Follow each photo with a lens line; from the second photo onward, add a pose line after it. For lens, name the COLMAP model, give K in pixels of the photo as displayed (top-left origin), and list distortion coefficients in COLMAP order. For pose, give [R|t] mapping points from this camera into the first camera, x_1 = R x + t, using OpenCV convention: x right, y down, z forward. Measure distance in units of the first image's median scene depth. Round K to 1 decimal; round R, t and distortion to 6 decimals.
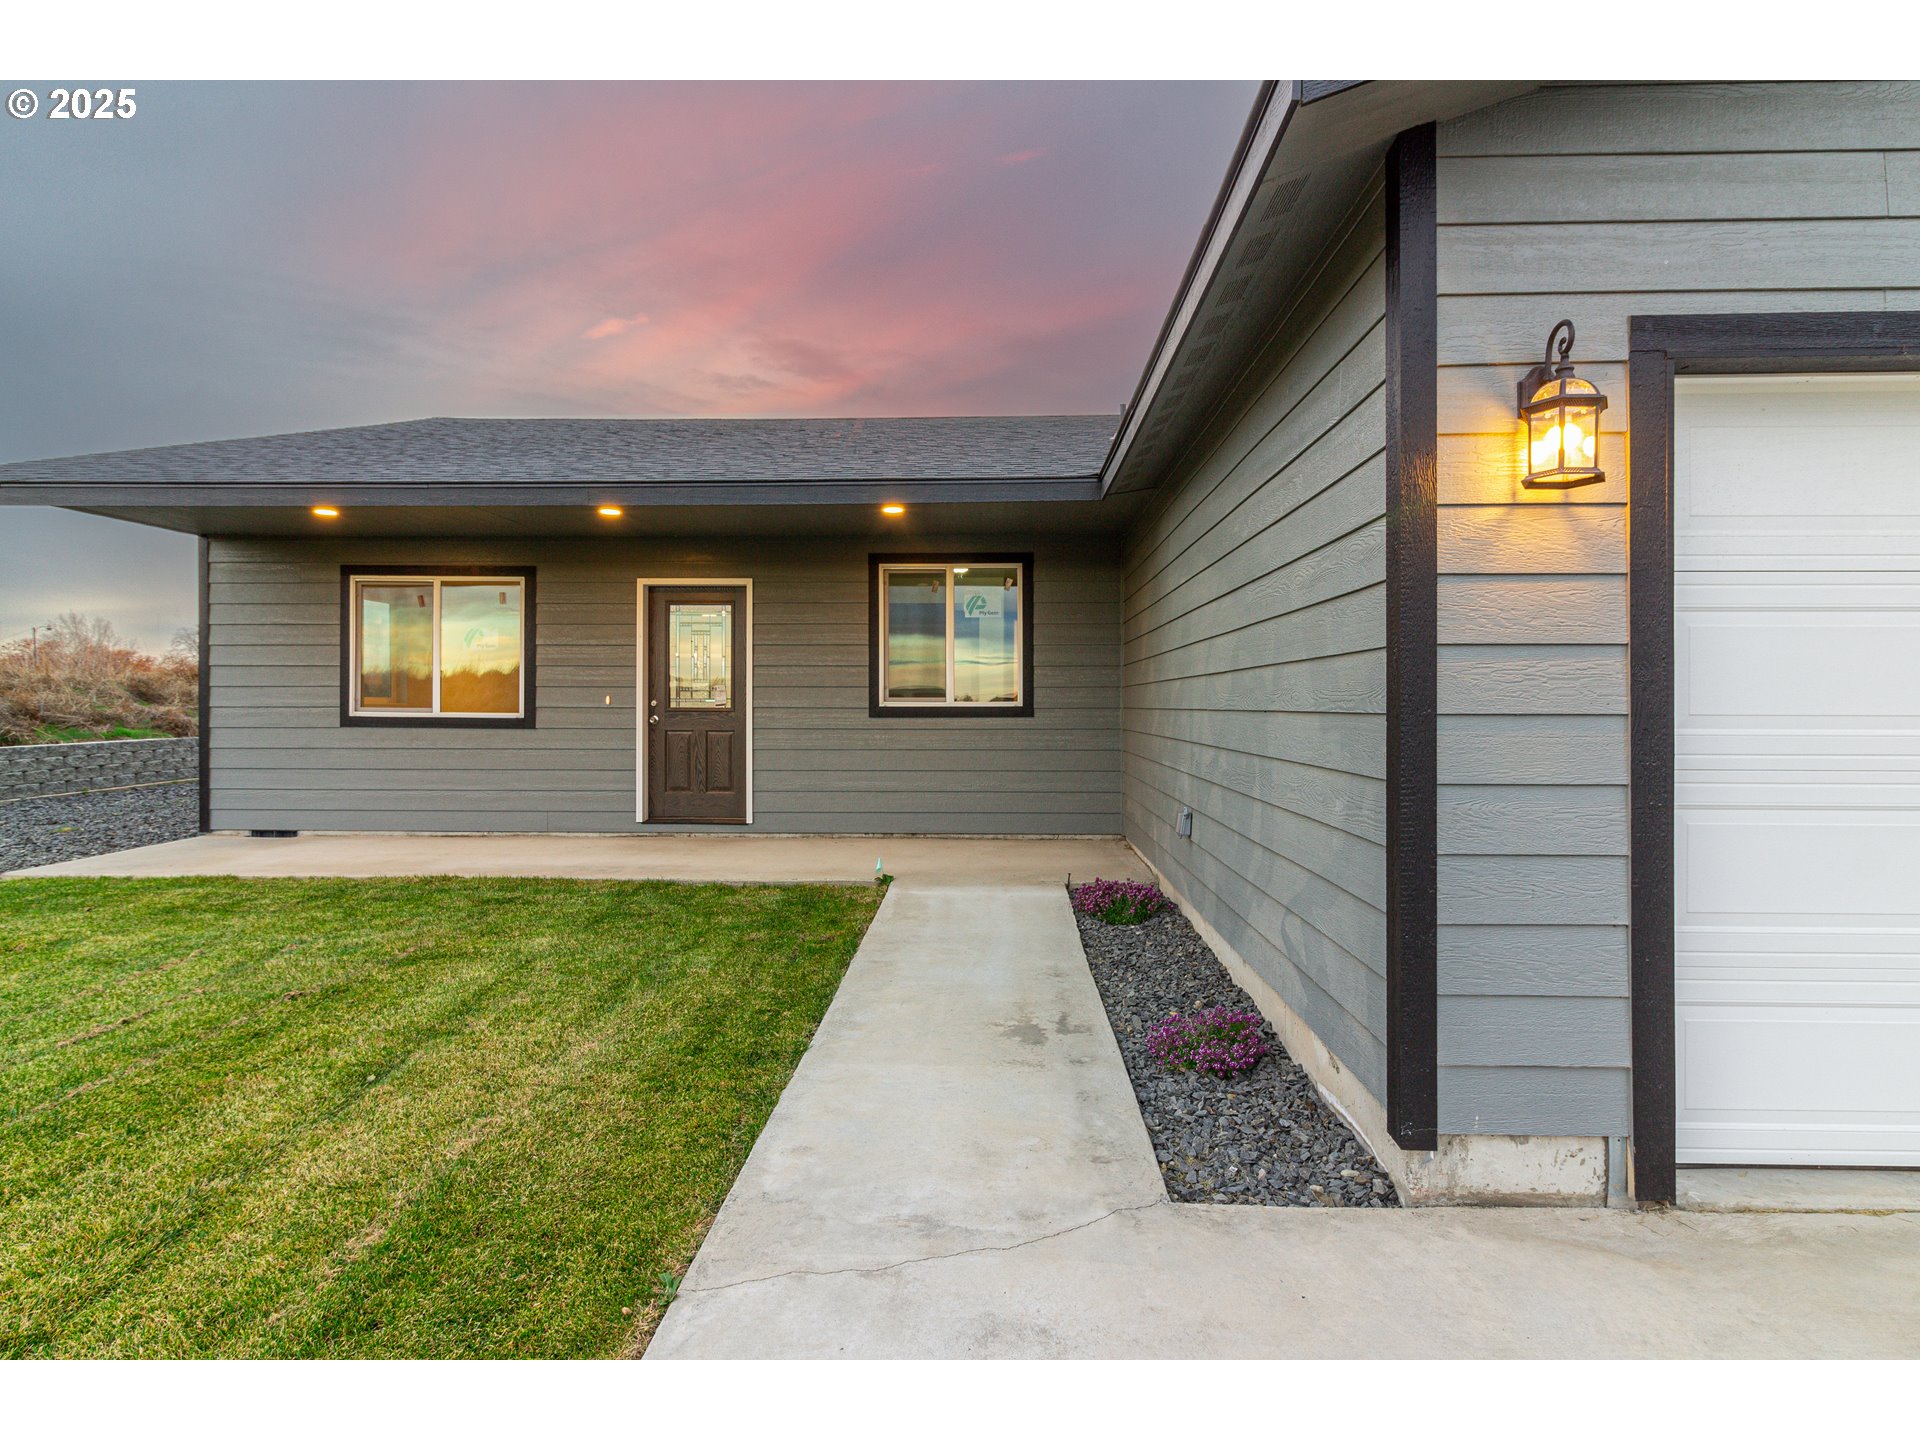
lens RADIAL K [[1017.6, 0, 951.1], [0, 1017.6, 696.1], [0, 0, 1]] dist [0.003215, 0.000159]
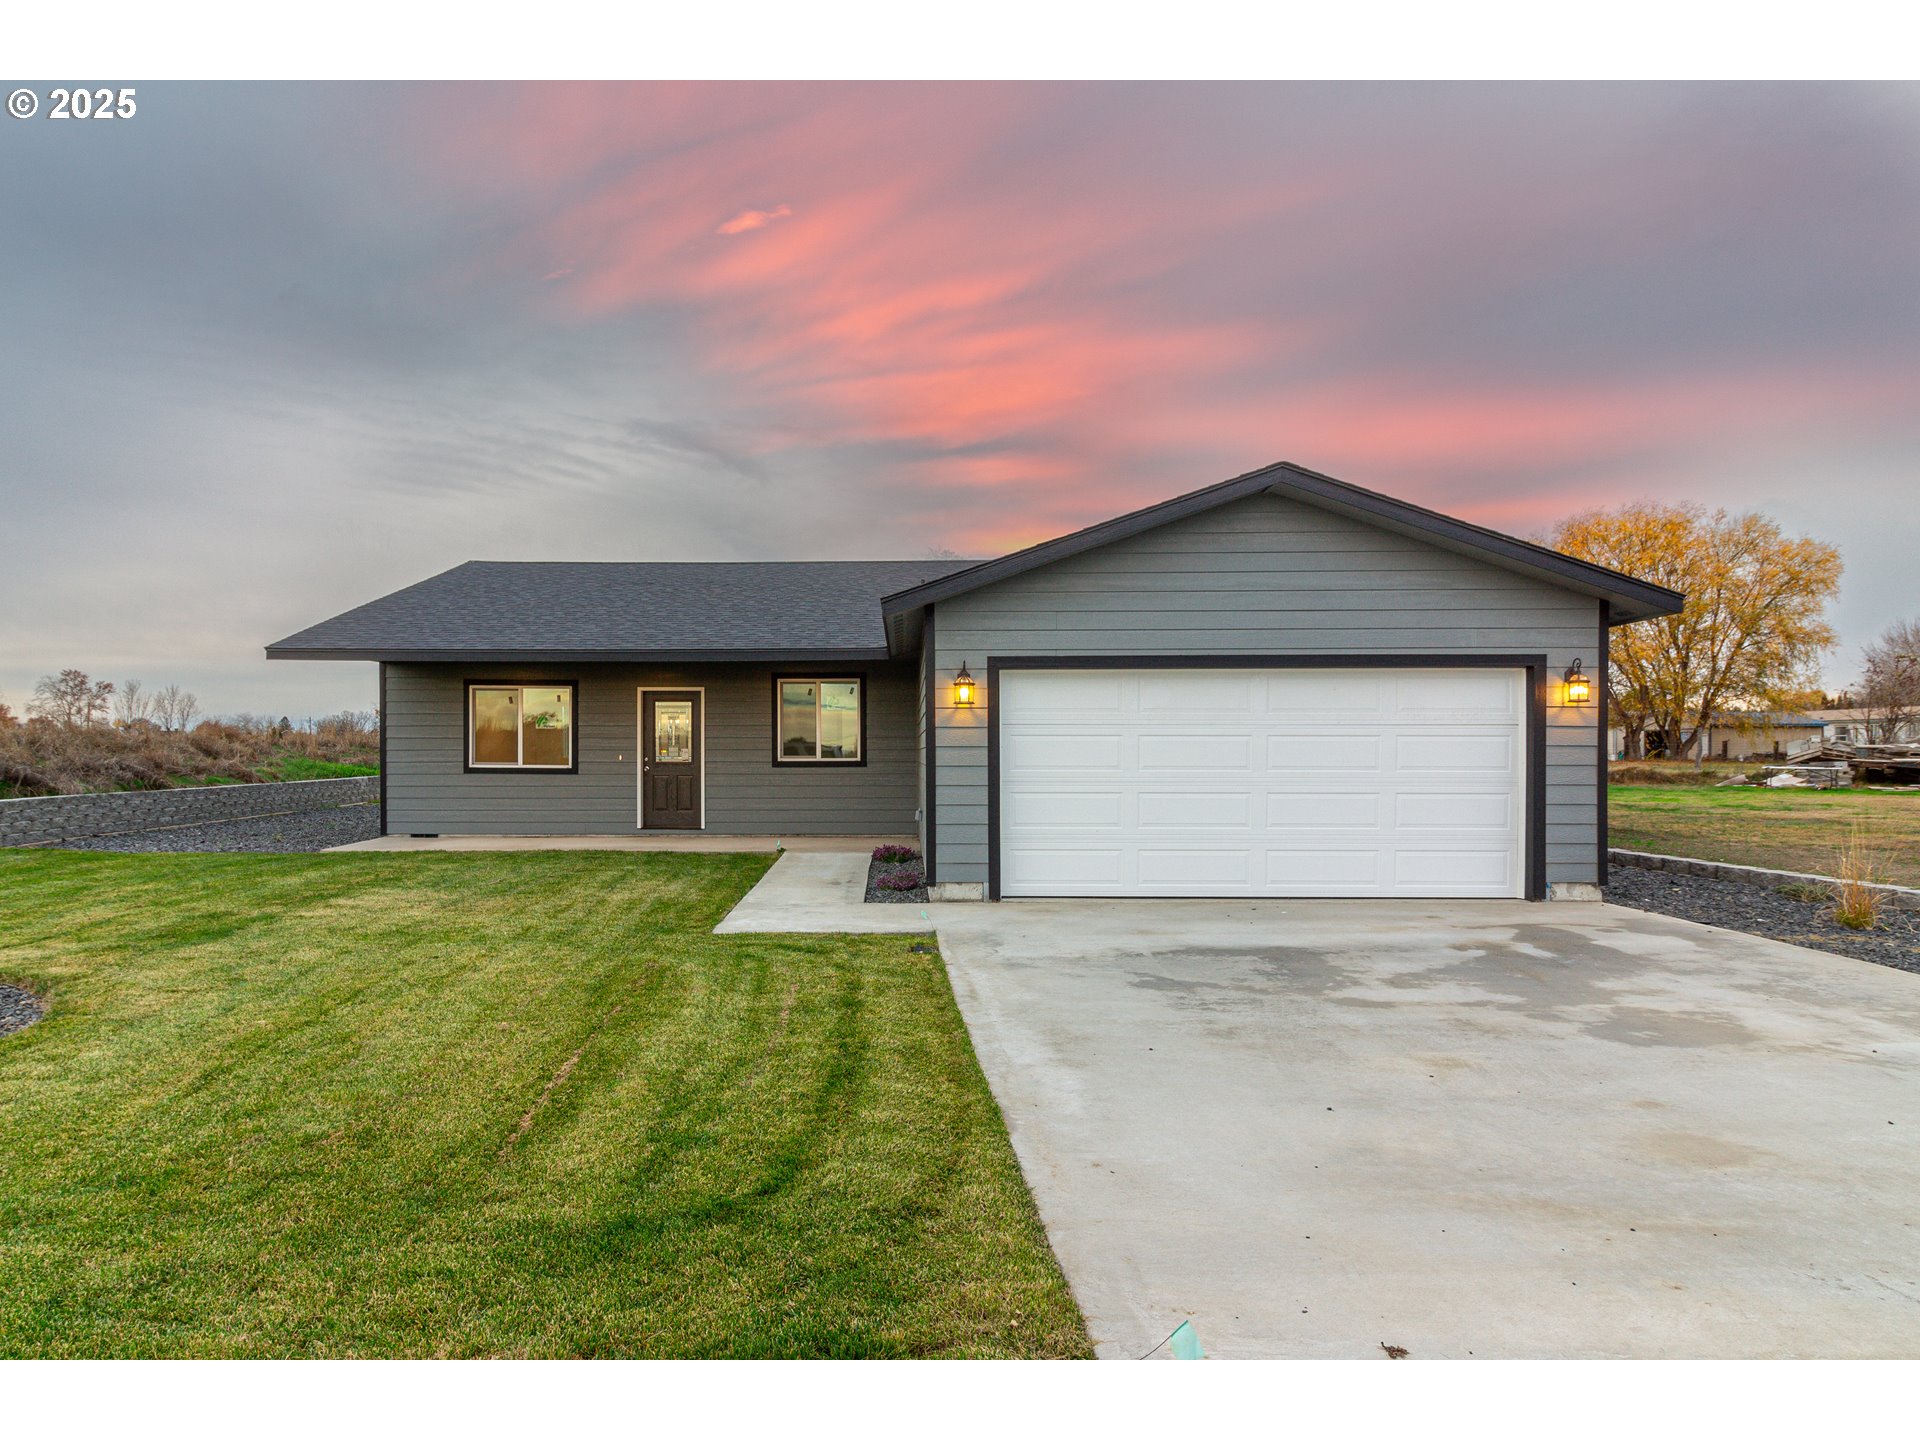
lens RADIAL K [[1017.6, 0, 866.9], [0, 1017.6, 739.7], [0, 0, 1]] dist [0.003215, 0.000159]
pose [[0.999773, -0.002378, 0.021168, 0.043975], [0.002501, 0.999980, -0.005777, -0.015363], [-0.021154, 0.005829, 0.999759, -0.733065]]
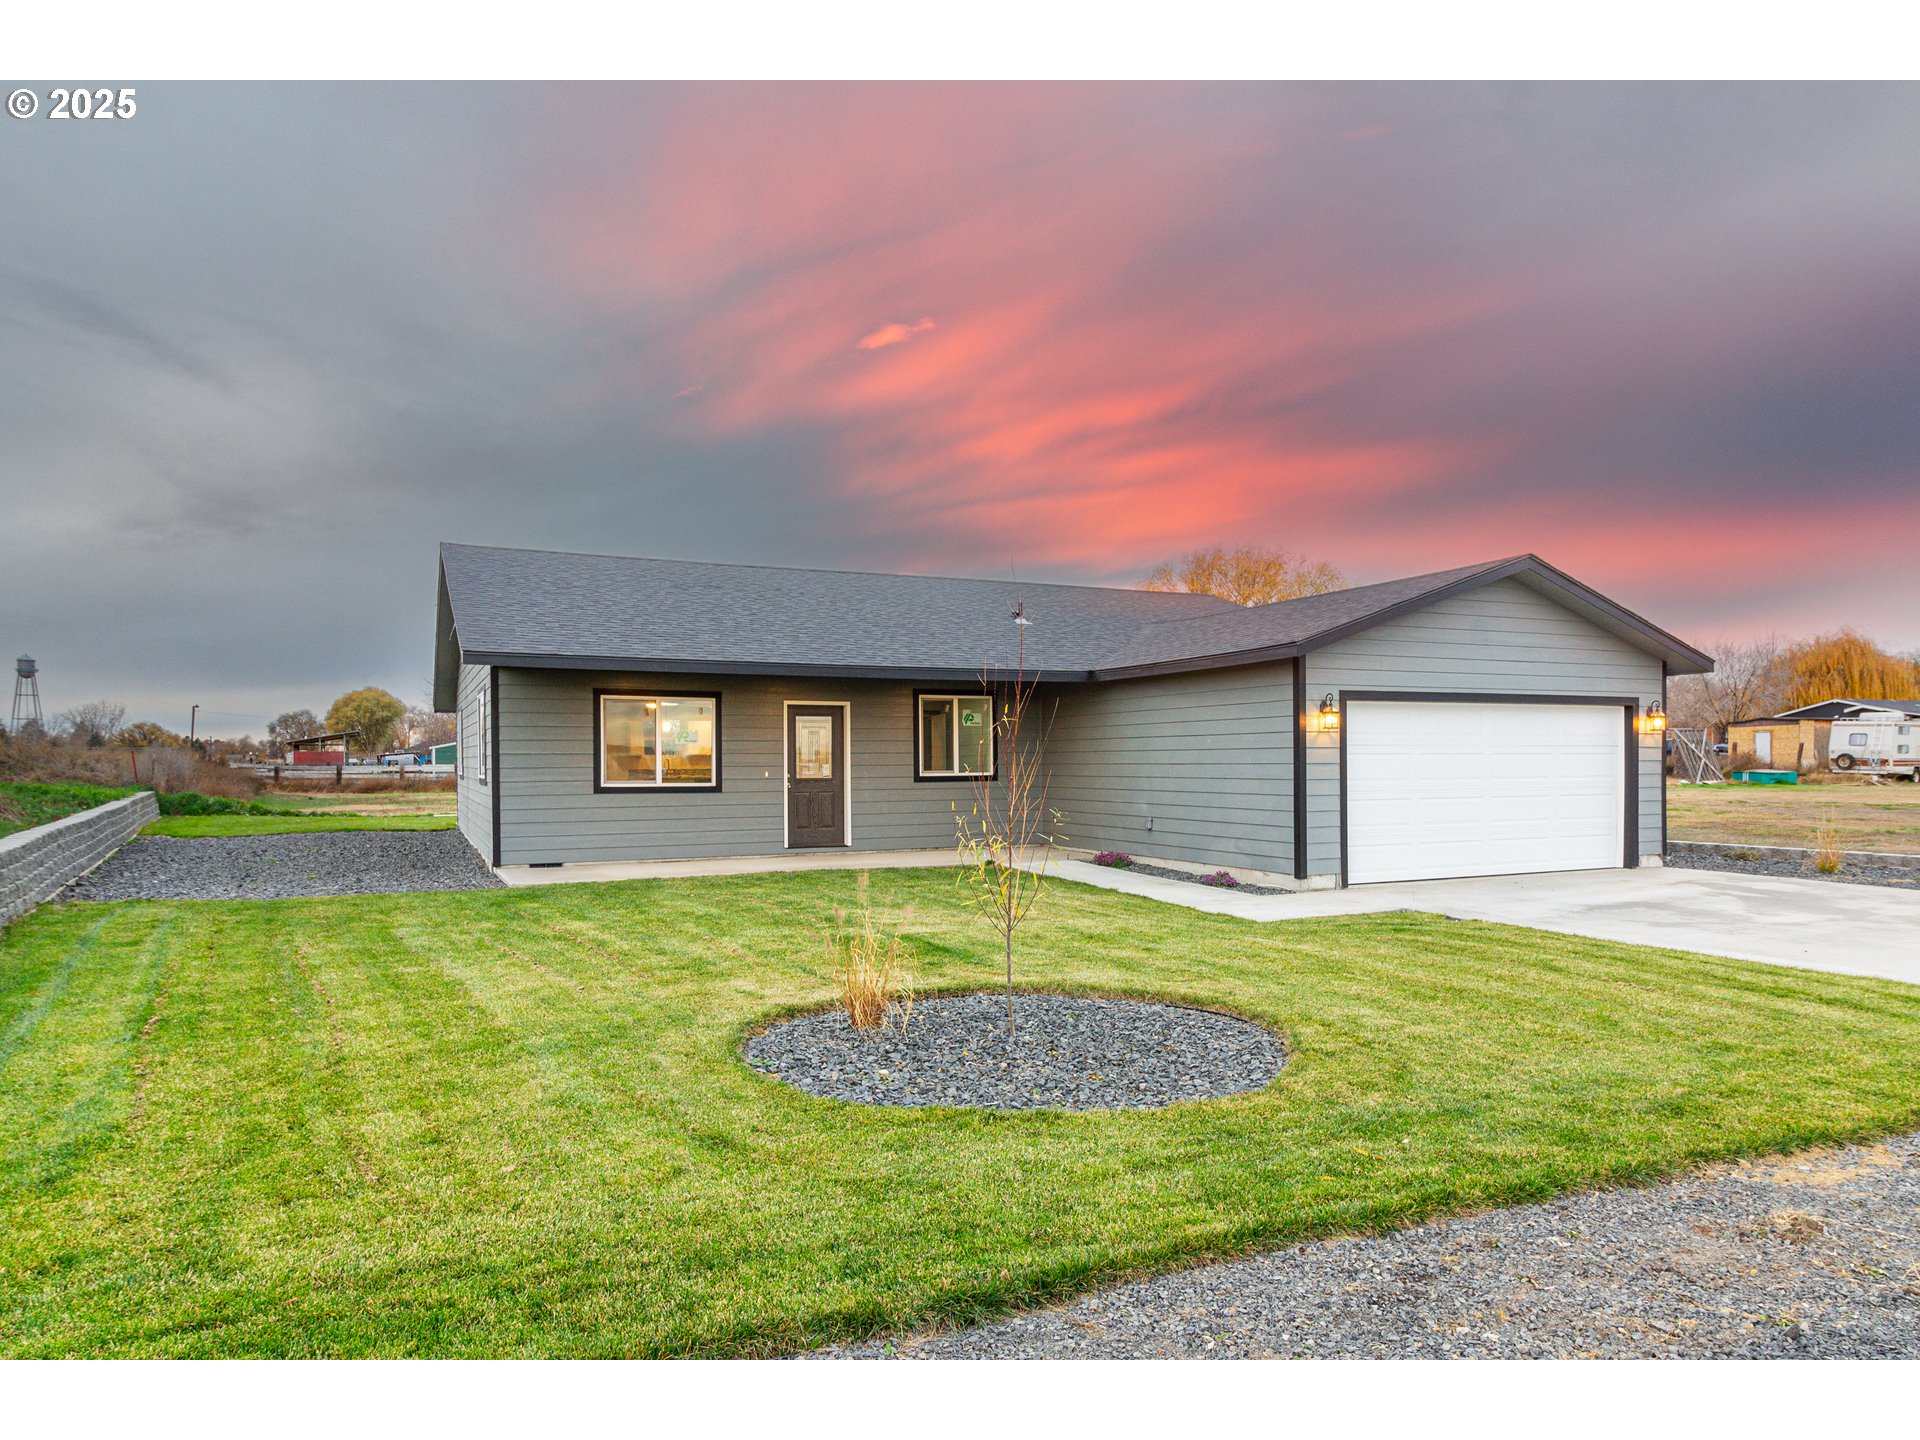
lens RADIAL K [[1098.4, 0, 967.9], [0, 1098.4, 735.3], [0, 0, 1]] dist [-0.001567, 0.000071]
pose [[0.901414, 0.002884, 0.432949, -0.811265], [0.004521, 0.999861, -0.016072, -0.028904], [-0.432935, 0.016445, 0.901275, -0.740657]]
